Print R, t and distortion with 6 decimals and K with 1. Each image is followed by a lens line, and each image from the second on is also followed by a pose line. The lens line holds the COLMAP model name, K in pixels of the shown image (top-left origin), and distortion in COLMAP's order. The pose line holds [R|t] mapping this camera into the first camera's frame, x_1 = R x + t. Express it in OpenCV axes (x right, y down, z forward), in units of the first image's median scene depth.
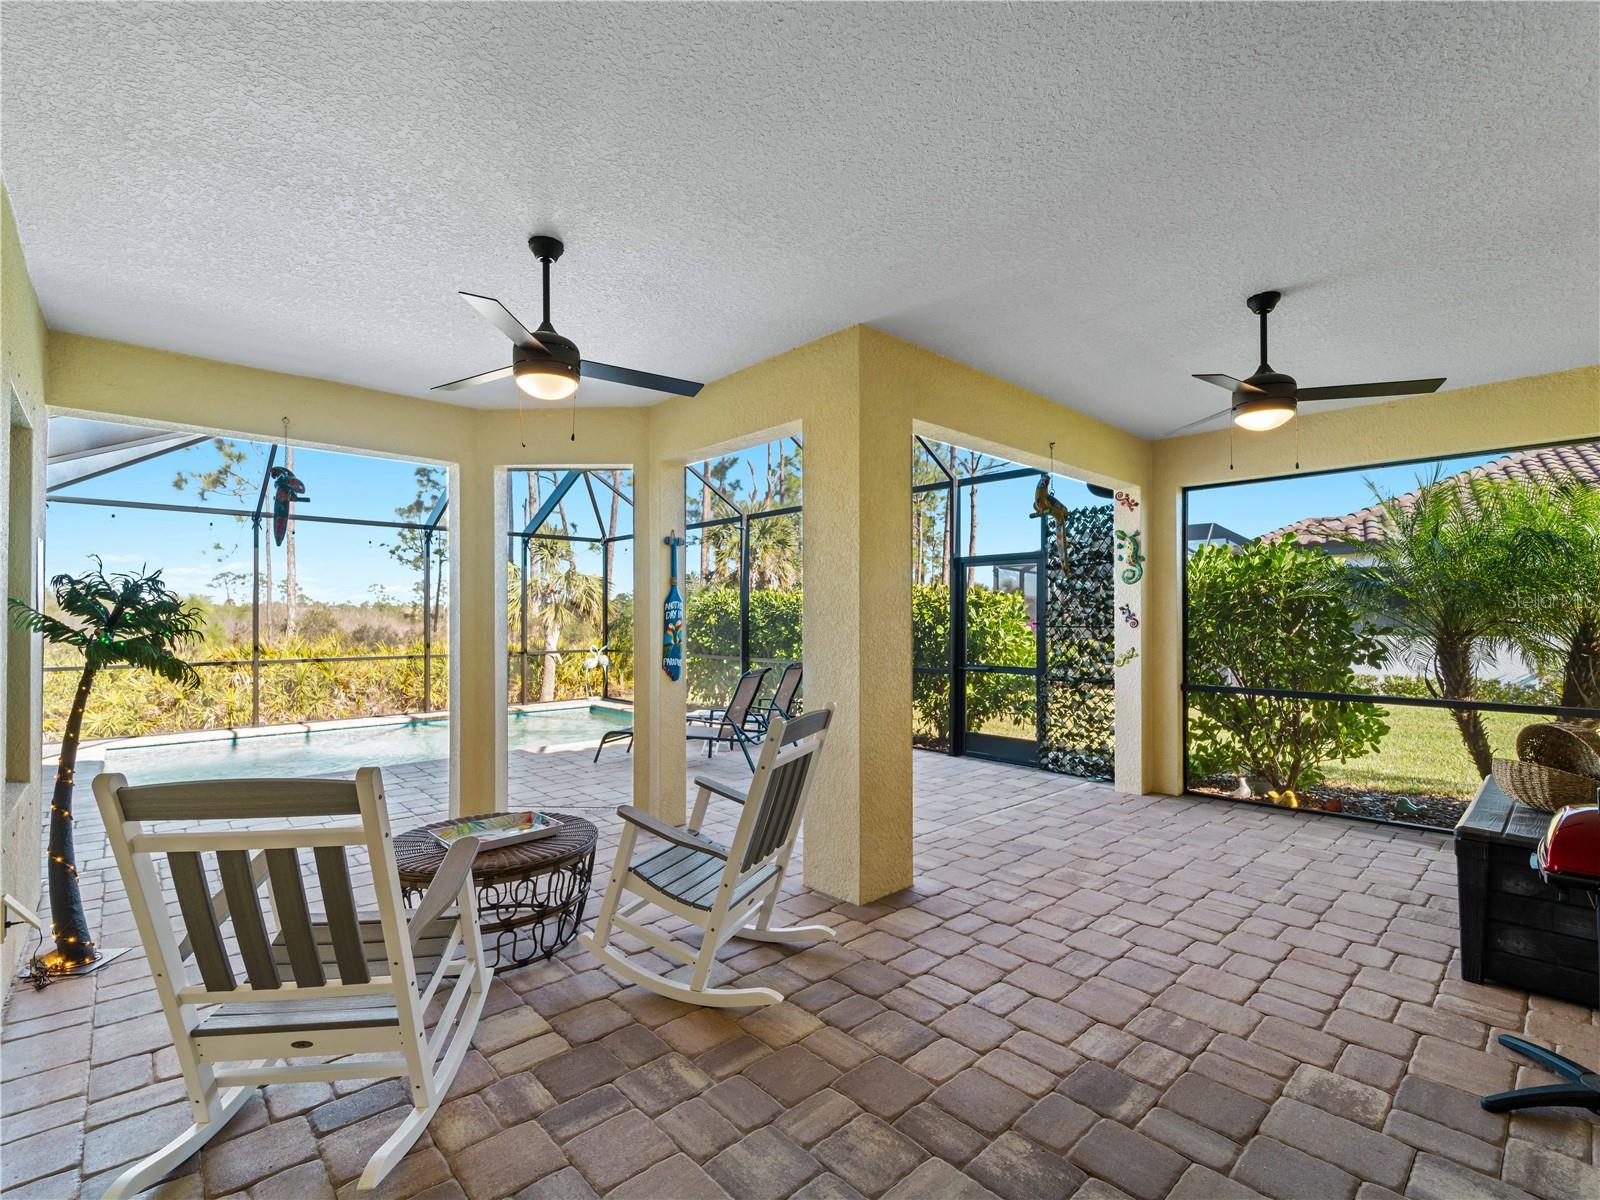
lens RADIAL K [[728.1, 0, 800.9], [0, 728.1, 605.2], [0, 0, 1]] dist [0.002986, -0.001418]
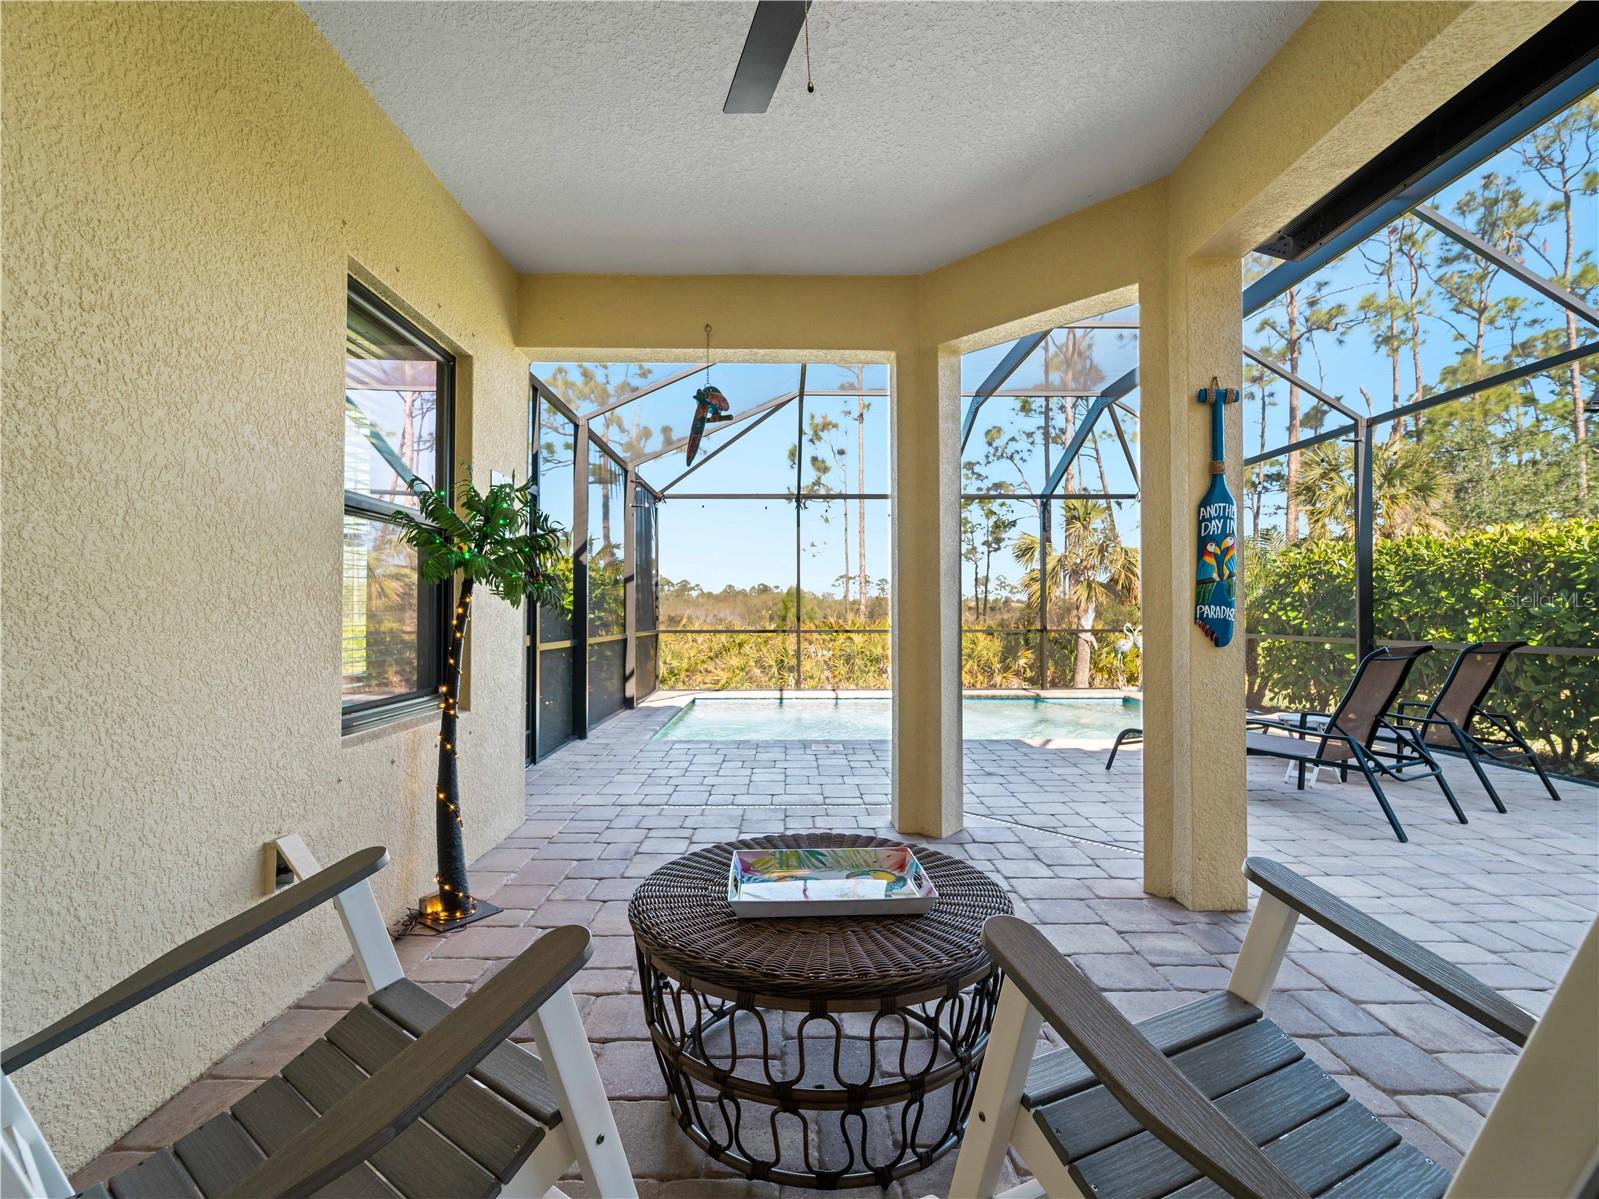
lens RADIAL K [[717.5, 0, 800.6], [0, 717.5, 602.7], [0, 0, 1]] dist [0.001894, -0.000947]
pose [[0.743033, -0.008007, -0.669207, -0.031046], [0.011070, 0.999939, 0.000328, 0.045714], [0.669164, -0.007652, 0.743076, 0.261544]]
